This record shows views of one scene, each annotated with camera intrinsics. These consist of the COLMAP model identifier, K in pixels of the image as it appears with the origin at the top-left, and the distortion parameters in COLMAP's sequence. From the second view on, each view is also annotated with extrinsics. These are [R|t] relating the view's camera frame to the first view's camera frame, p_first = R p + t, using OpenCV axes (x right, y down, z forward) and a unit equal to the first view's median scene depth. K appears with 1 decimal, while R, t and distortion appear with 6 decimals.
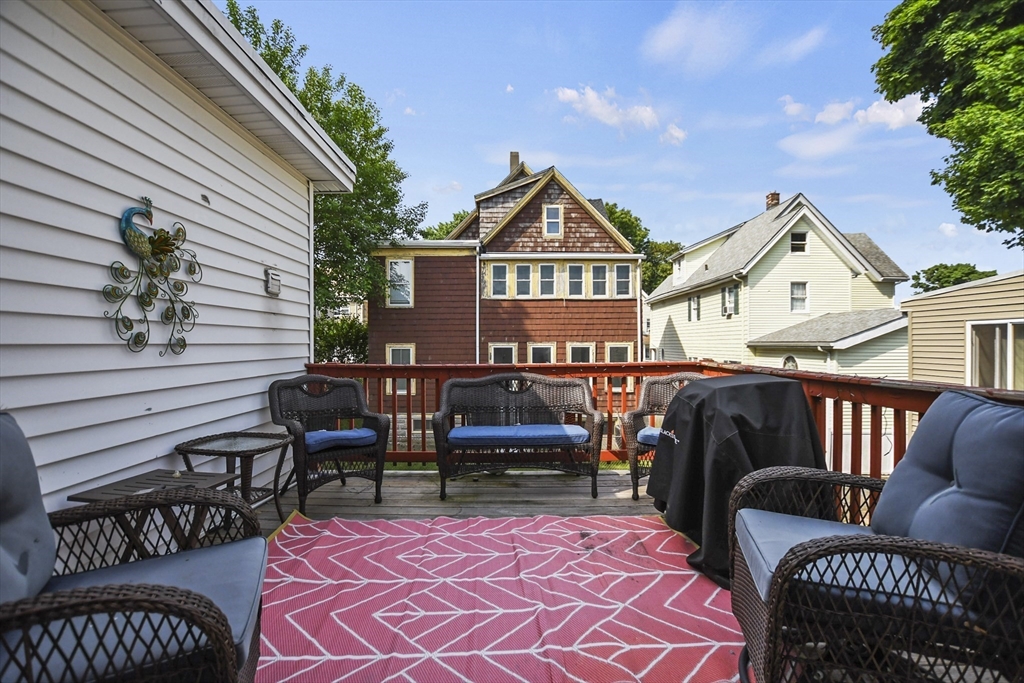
lens RADIAL K [[454.8, 0, 509.2], [0, 454.8, 342.8], [0, 0, 1]] dist [-0.019013, 0.009338]
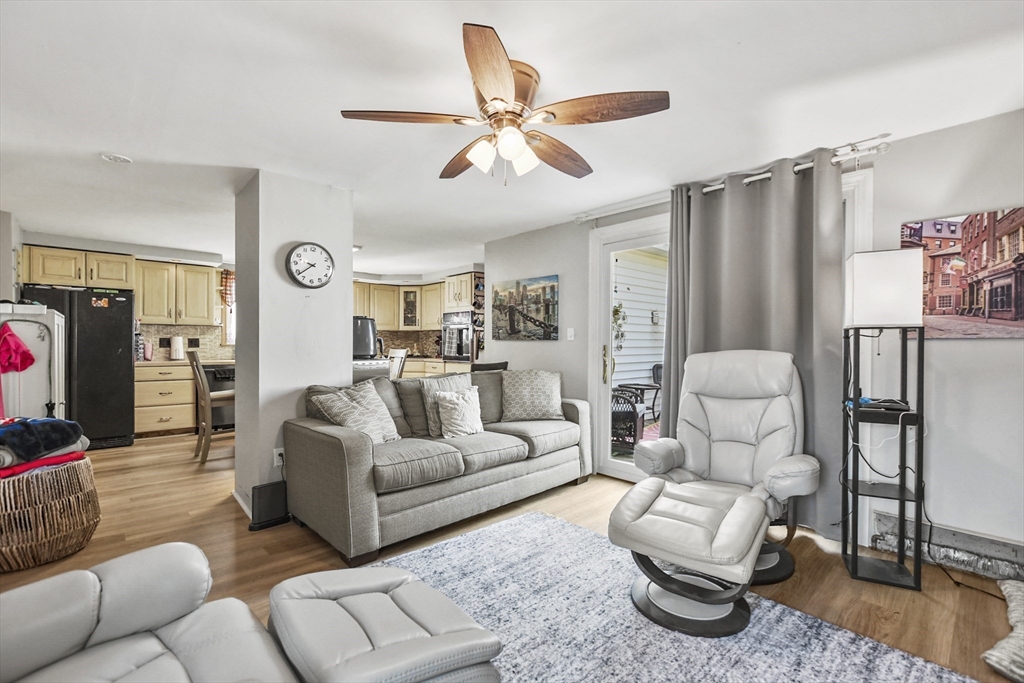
lens RADIAL K [[454.8, 0, 509.2], [0, 454.8, 342.8], [0, 0, 1]] dist [-0.019013, 0.009338]
pose [[0.677700, 0.004289, -0.735326, 0.809621], [-0.010081, 0.999943, -0.003459, -0.005801], [0.735269, 0.009756, 0.677705, -1.316278]]
